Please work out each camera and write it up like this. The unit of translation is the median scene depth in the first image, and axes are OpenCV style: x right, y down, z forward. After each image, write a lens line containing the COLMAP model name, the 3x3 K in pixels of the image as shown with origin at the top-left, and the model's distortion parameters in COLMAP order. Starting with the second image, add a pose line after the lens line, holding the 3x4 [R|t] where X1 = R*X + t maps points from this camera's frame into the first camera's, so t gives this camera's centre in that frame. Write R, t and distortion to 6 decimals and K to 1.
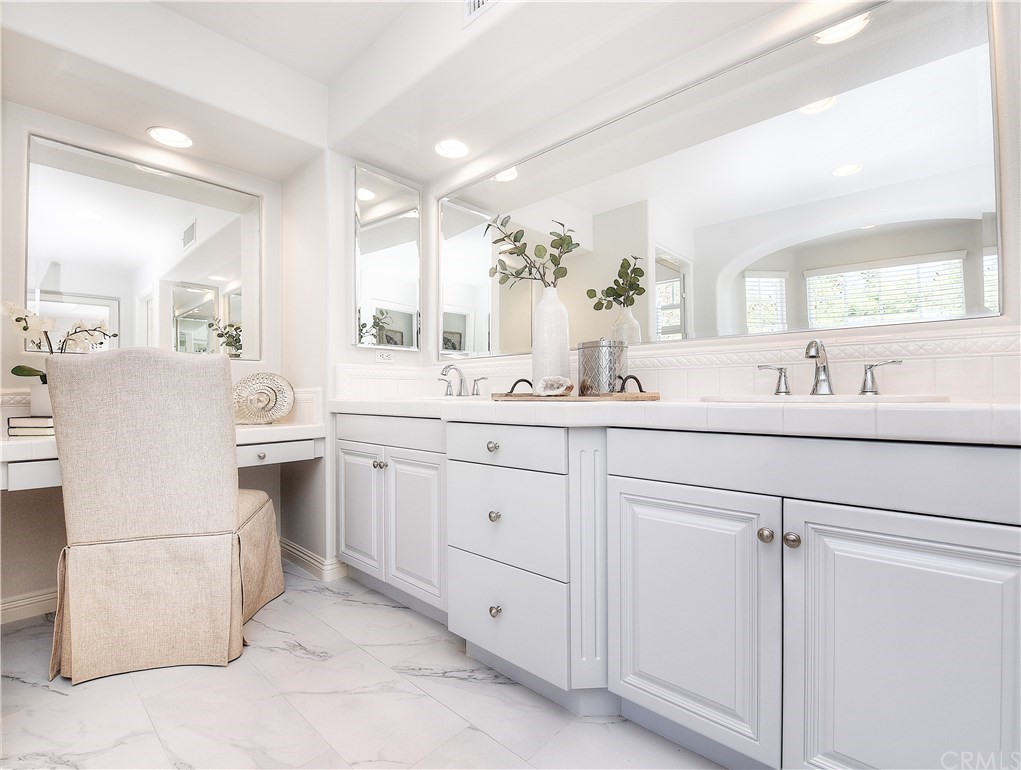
lens RADIAL K [[471.2, 0, 511.6], [0, 471.2, 387.5], [0, 0, 1]] dist [-0.018436, -0.002068]
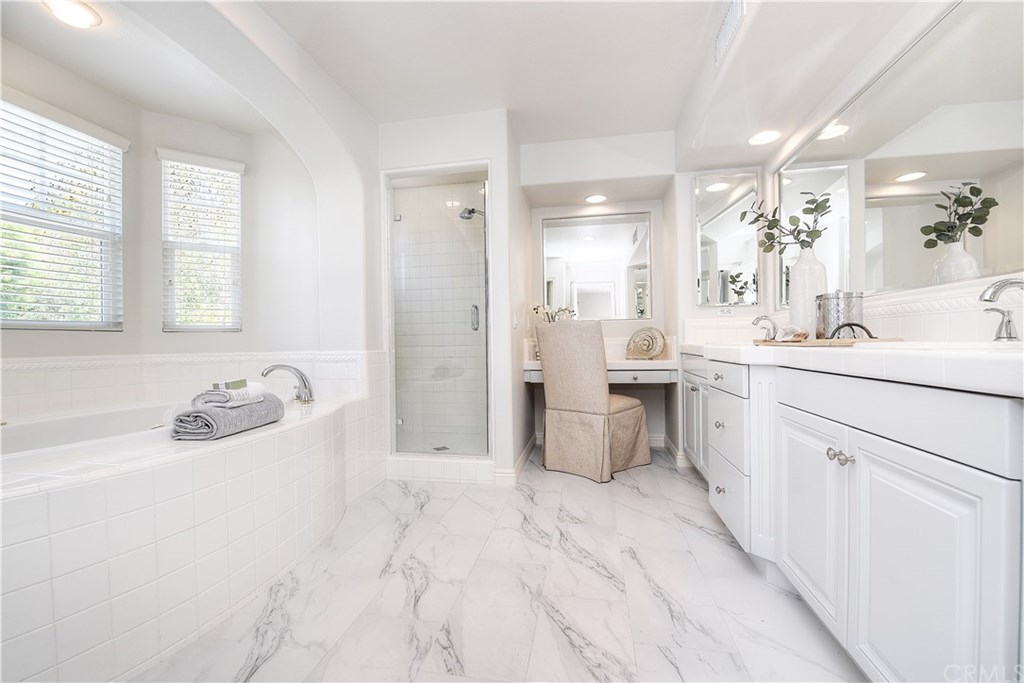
lens RADIAL K [[418.2, 0, 512.8], [0, 418.2, 340.7], [0, 0, 1]] dist [-0.003926, -0.001361]
pose [[0.523241, -0.004211, -0.852174, 0.511405], [0.022172, 0.999717, 0.008674, -0.008358], [0.851896, -0.023433, 0.523186, -0.149123]]
